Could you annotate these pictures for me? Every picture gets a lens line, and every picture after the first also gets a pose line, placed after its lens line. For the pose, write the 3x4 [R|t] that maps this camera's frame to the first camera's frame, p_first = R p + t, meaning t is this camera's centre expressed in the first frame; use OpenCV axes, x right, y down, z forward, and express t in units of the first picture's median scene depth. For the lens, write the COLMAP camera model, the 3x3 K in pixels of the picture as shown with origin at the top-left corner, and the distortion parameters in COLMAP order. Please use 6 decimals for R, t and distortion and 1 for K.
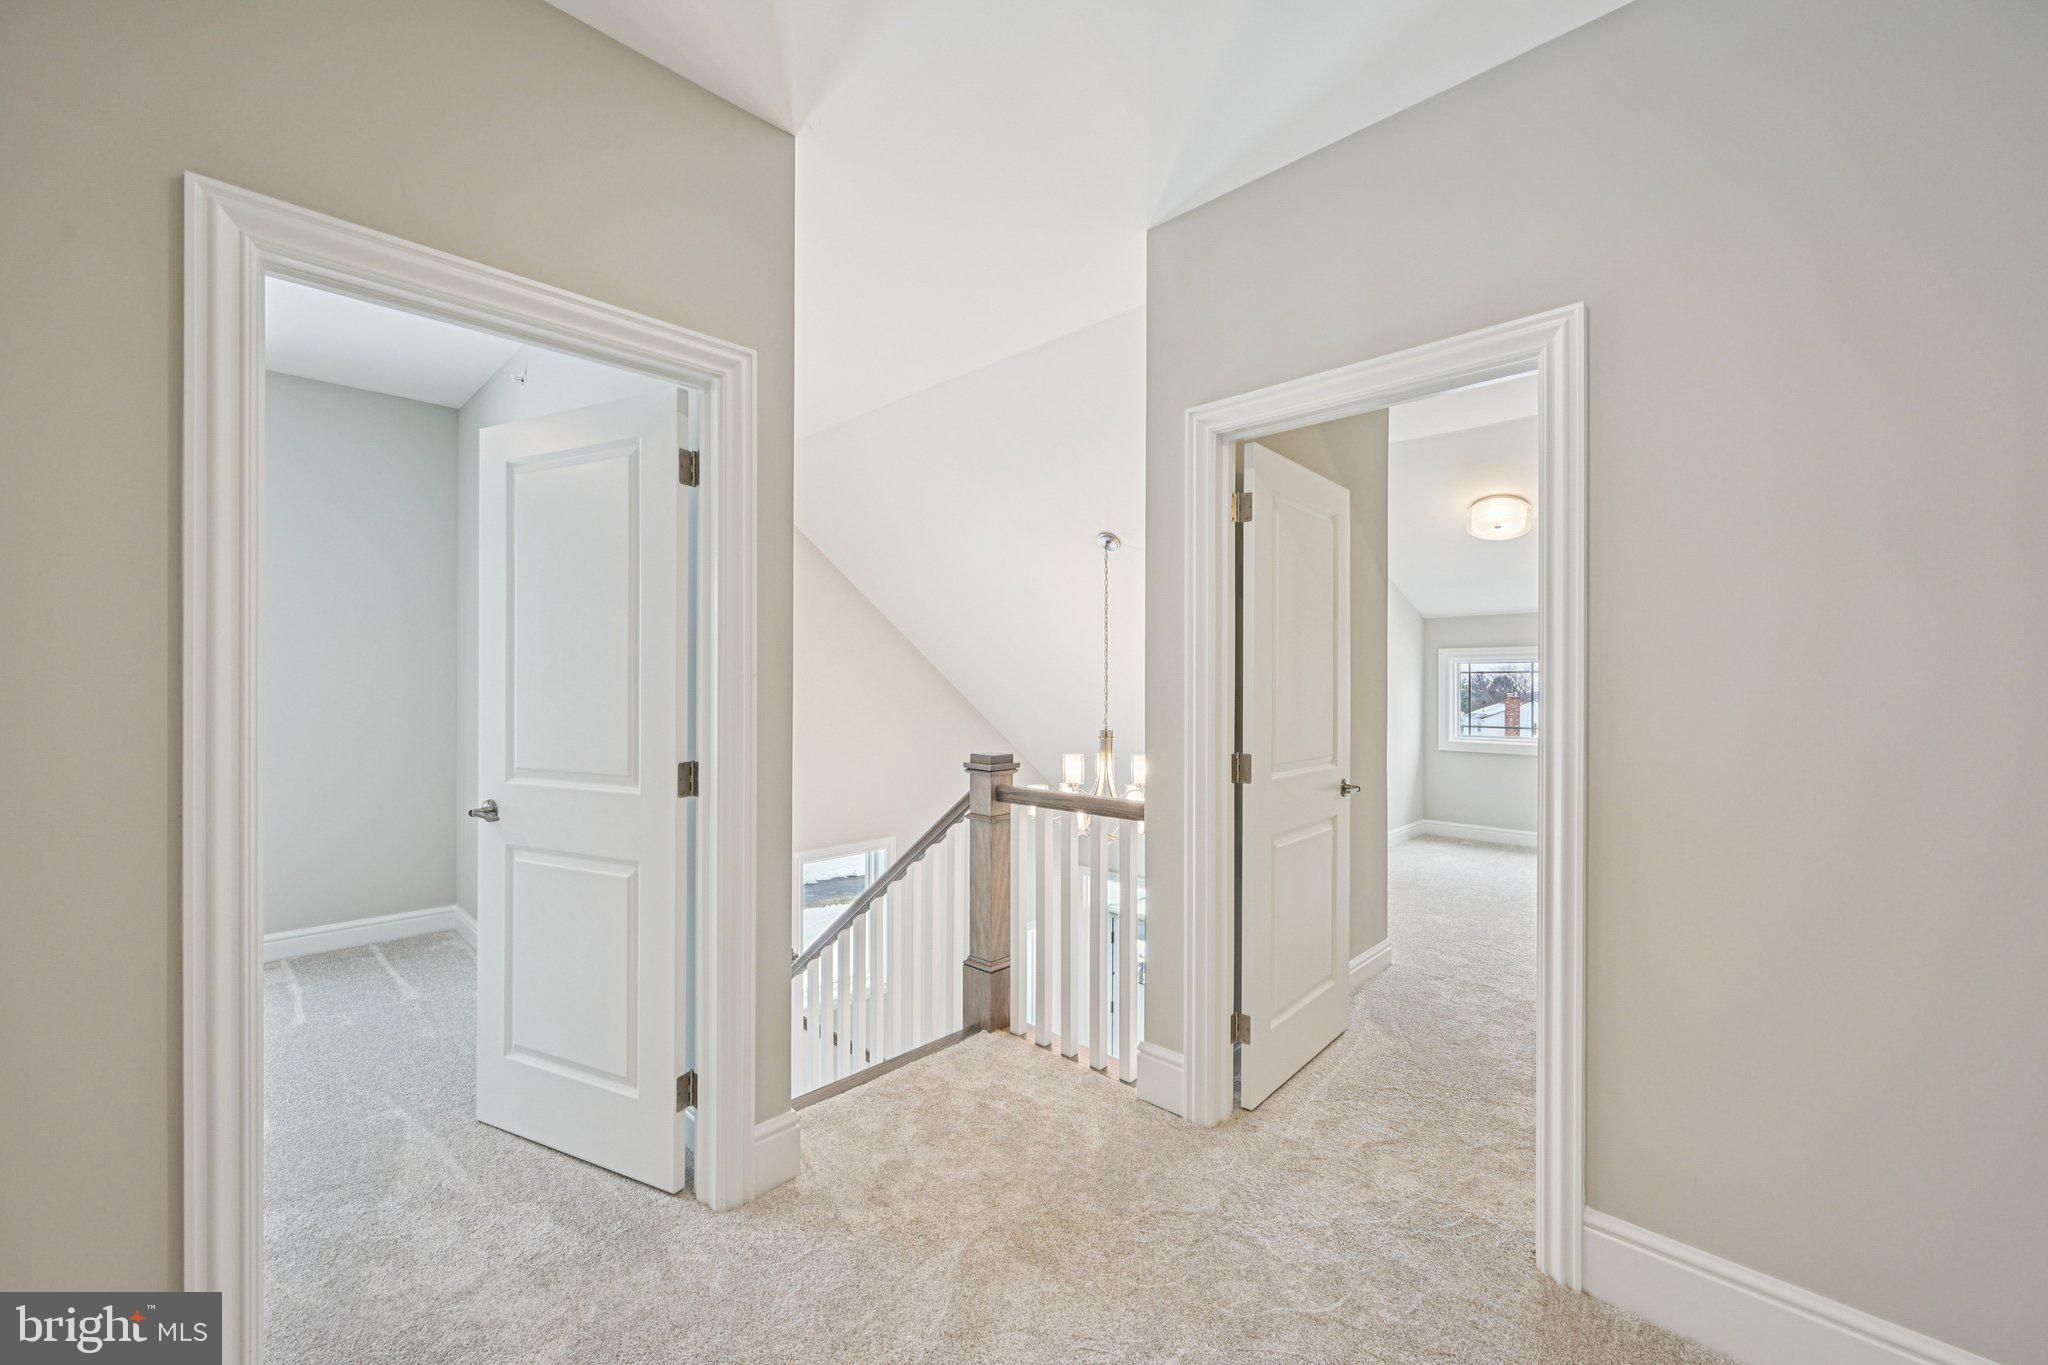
lens RADIAL K [[812.9, 0, 1022.4], [0, 812.9, 685.9], [0, 0, 1]] dist [0.000156, 0.000306]
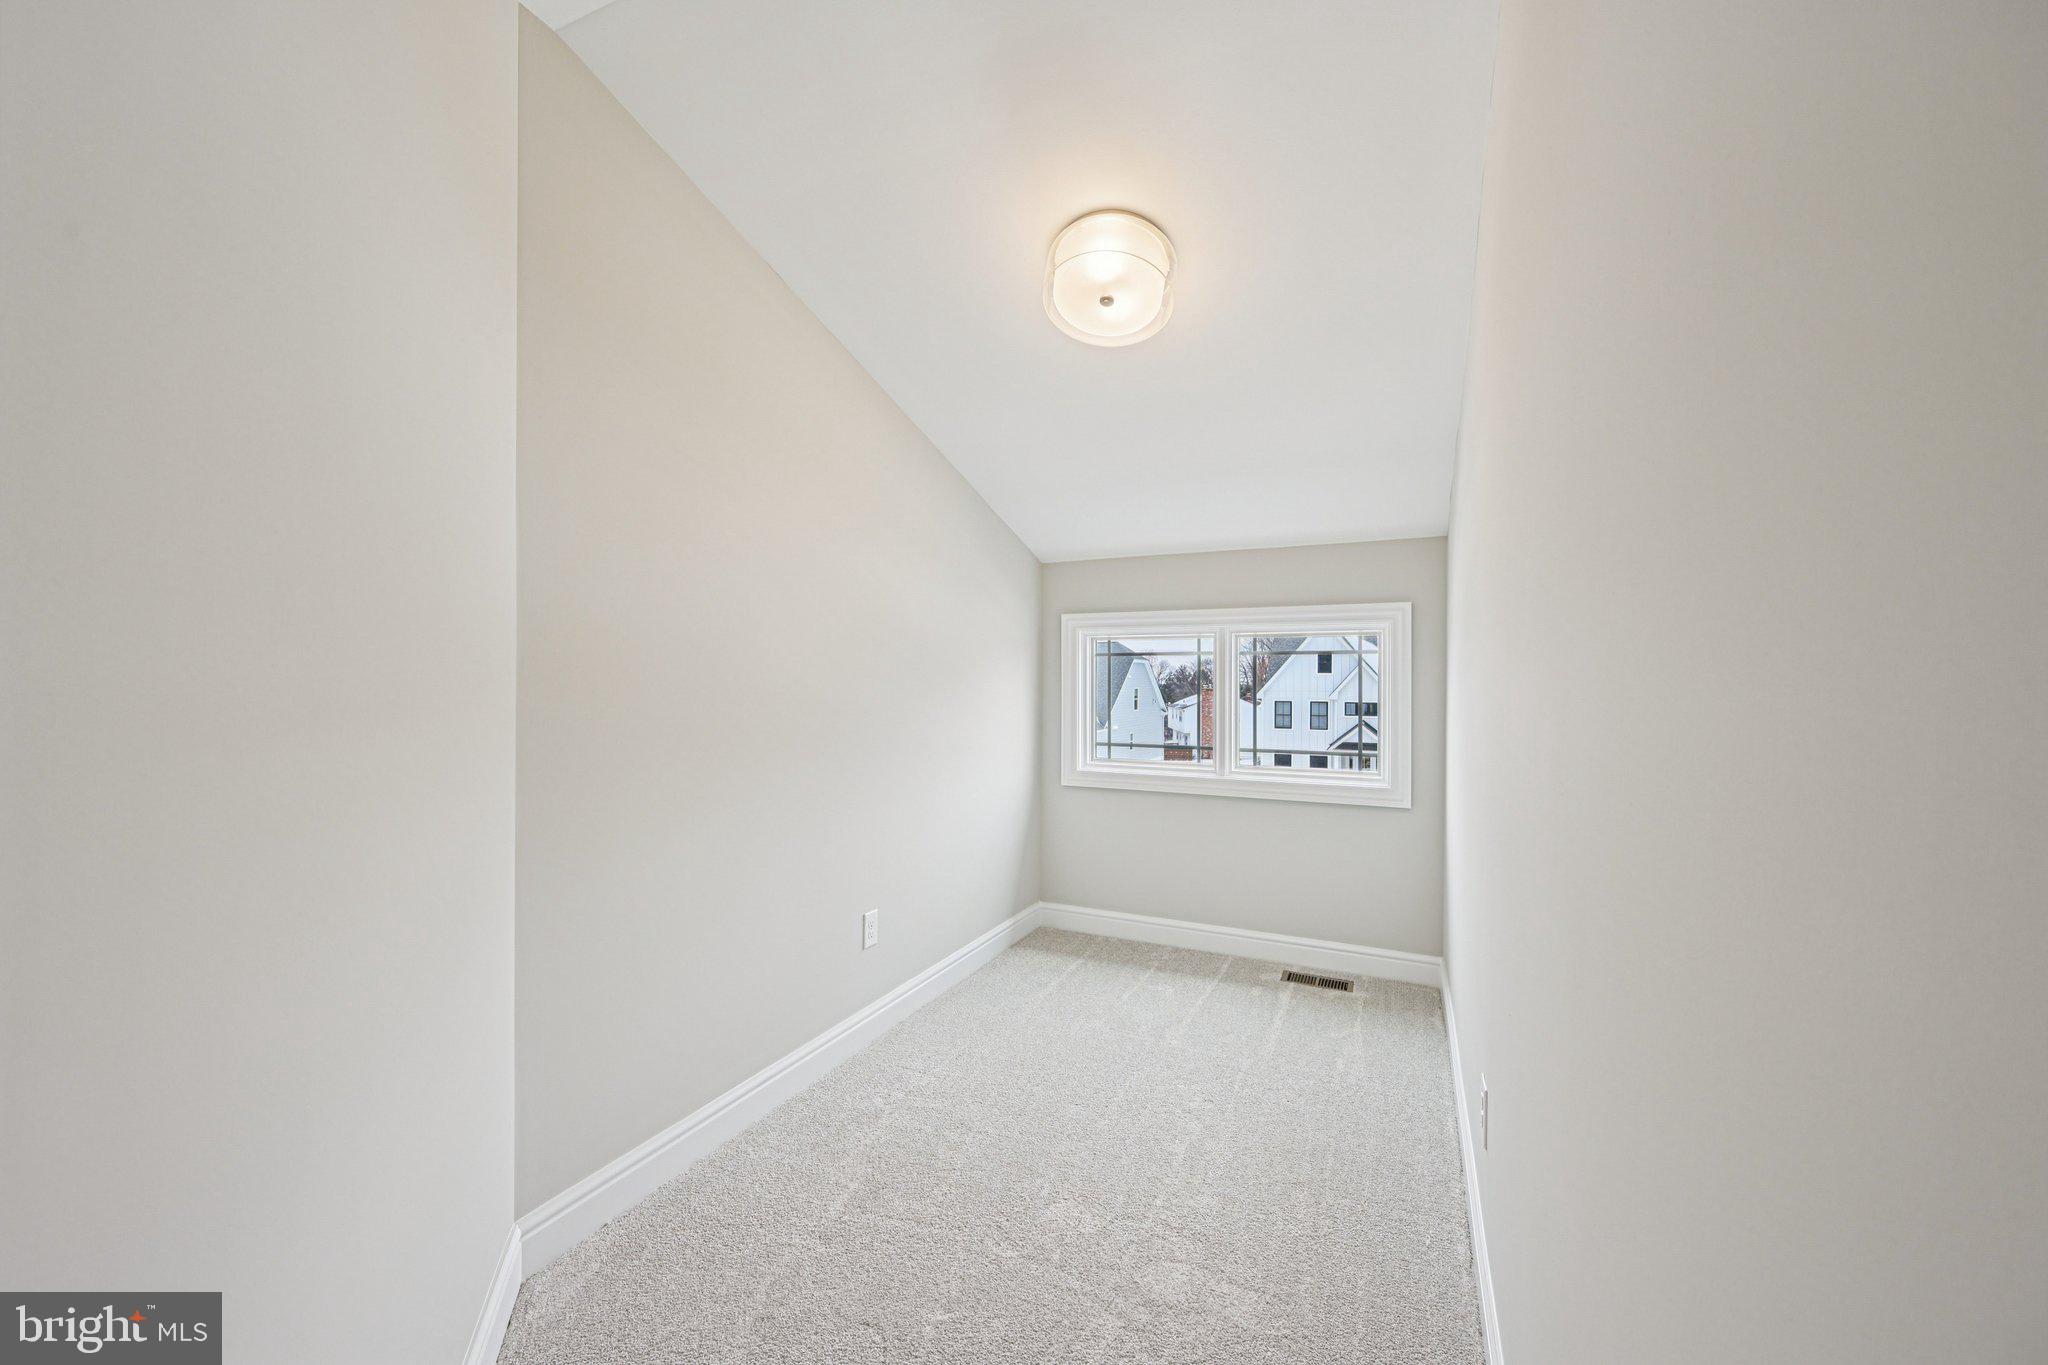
lens RADIAL K [[812.9, 0, 1024.1], [0, 812.9, 678.1], [0, 0, 1]] dist [0.000156, 0.000306]
pose [[0.950540, 0.004500, 0.310570, 0.303412], [-0.005063, 0.999987, 0.001005, 0.000427], [-0.310562, -0.002527, 0.950550, 0.447707]]
